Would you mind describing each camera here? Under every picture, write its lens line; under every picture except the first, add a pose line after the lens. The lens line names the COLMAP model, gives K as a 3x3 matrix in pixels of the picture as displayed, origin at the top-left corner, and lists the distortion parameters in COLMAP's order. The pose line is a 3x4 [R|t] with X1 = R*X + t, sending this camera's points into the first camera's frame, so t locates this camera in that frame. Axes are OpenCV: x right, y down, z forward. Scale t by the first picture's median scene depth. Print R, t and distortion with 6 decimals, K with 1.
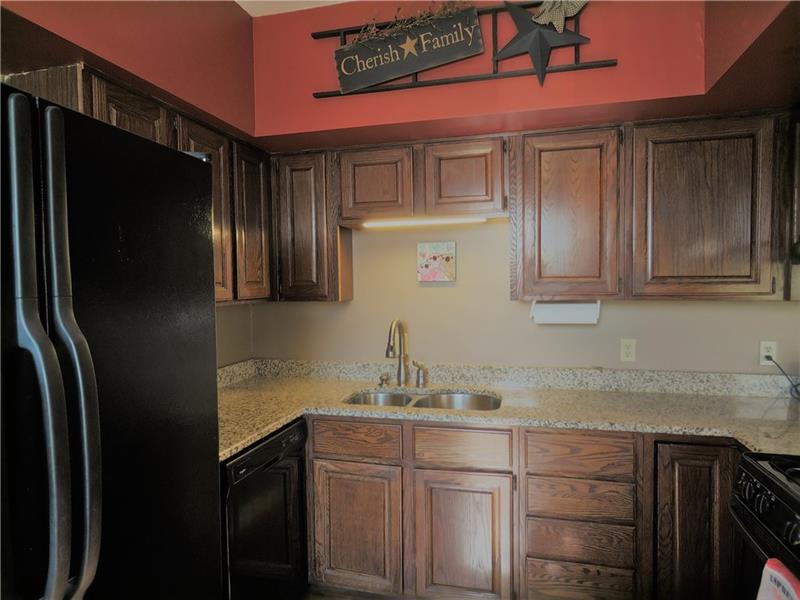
lens RADIAL K [[513.3, 0, 400.0], [0, 513.3, 300.0], [0, 0, 1]] dist [-0.003408, 0.004712]
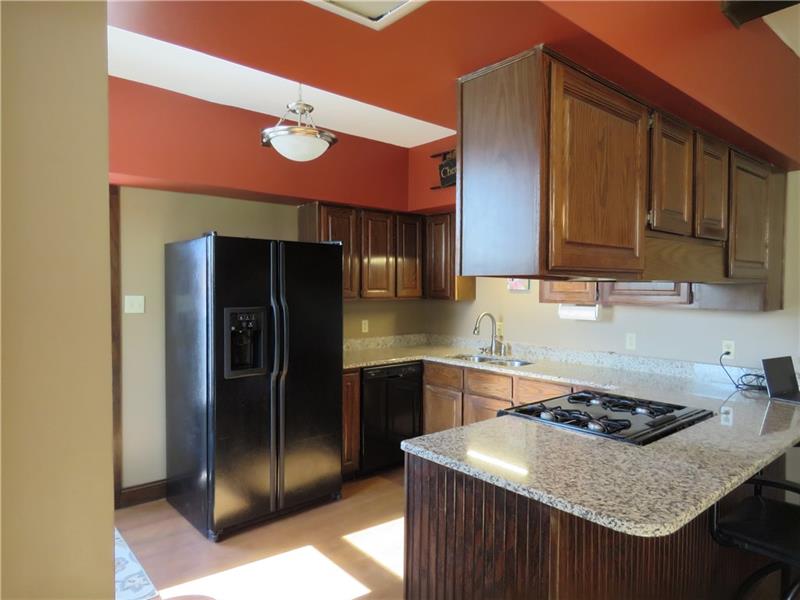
lens RADIAL K [[513.3, 0, 400.0], [0, 513.3, 300.0], [0, 0, 1]] dist [-0.003408, 0.004712]
pose [[0.821681, 0.032801, -0.569003, 0.803314], [-0.034717, 0.999369, 0.007475, -0.004428], [0.568889, 0.013612, 0.822302, -0.583735]]
